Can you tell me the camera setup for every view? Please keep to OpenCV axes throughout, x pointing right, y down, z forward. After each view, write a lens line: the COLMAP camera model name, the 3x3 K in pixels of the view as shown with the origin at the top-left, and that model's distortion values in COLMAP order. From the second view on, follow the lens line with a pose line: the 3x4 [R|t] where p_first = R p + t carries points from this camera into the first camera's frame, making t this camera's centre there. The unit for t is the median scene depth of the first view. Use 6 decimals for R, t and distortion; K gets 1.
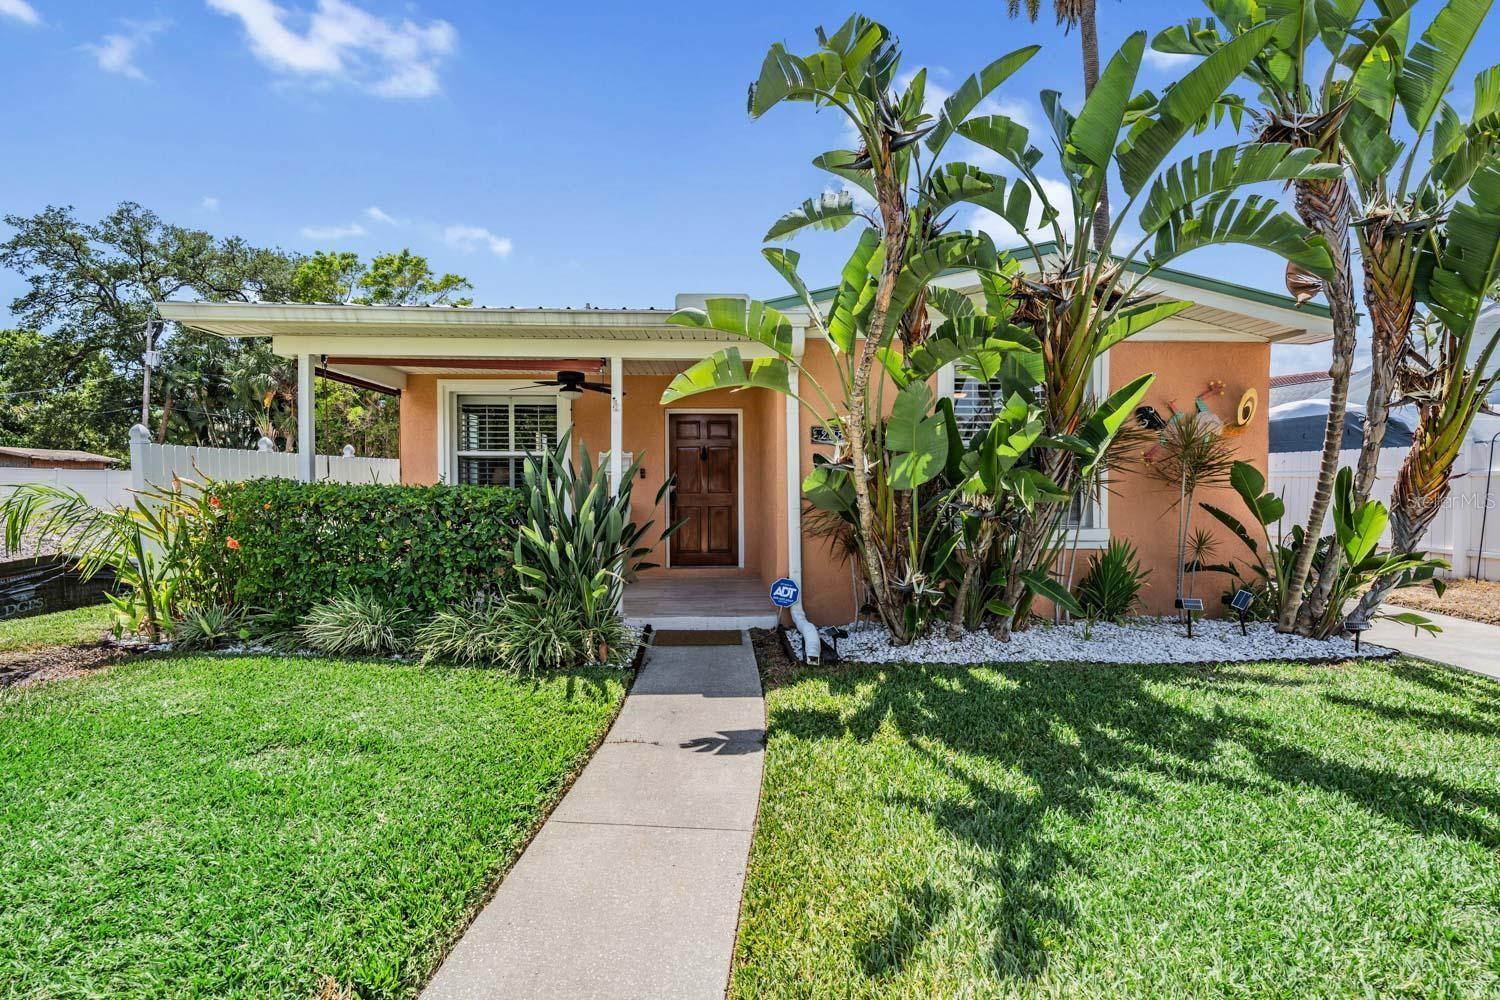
lens RADIAL K [[646.5, 0, 753.3], [0, 646.5, 471.3], [0, 0, 1]] dist [0.002217, -0.000305]
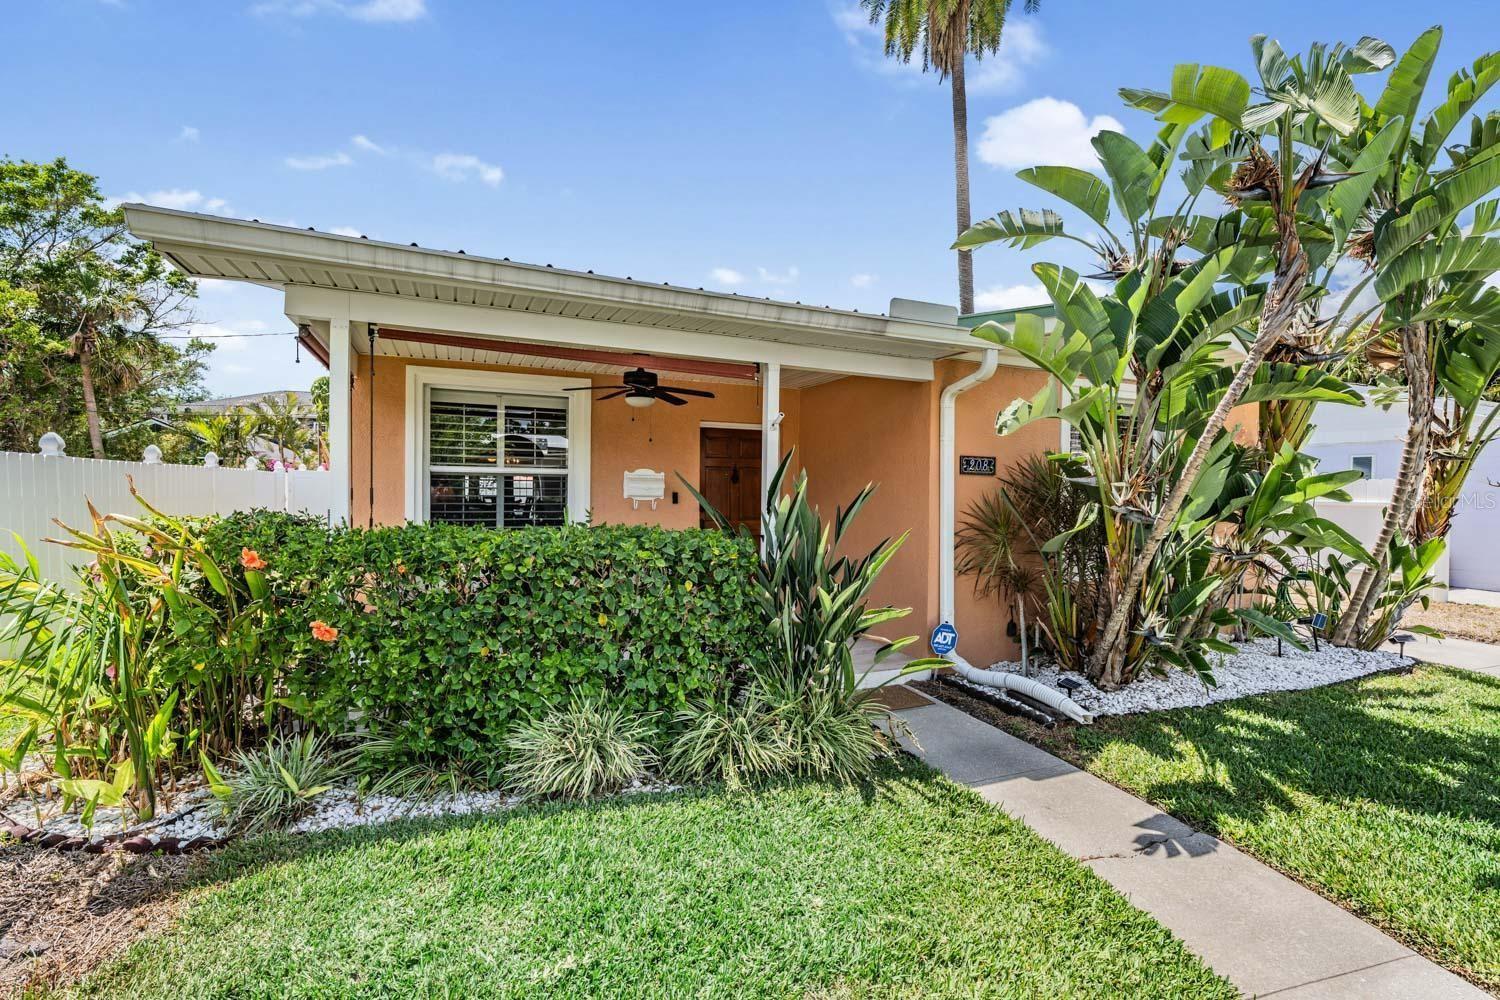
lens RADIAL K [[660.2, 0, 741.9], [0, 660.2, 484.1], [0, 0, 1]] dist [0.003076, 0.000139]
pose [[0.928316, 0.015092, 0.371487, -0.613627], [-0.018447, 0.999815, 0.005481, -0.032305], [-0.371335, -0.011941, 0.928422, 0.268797]]
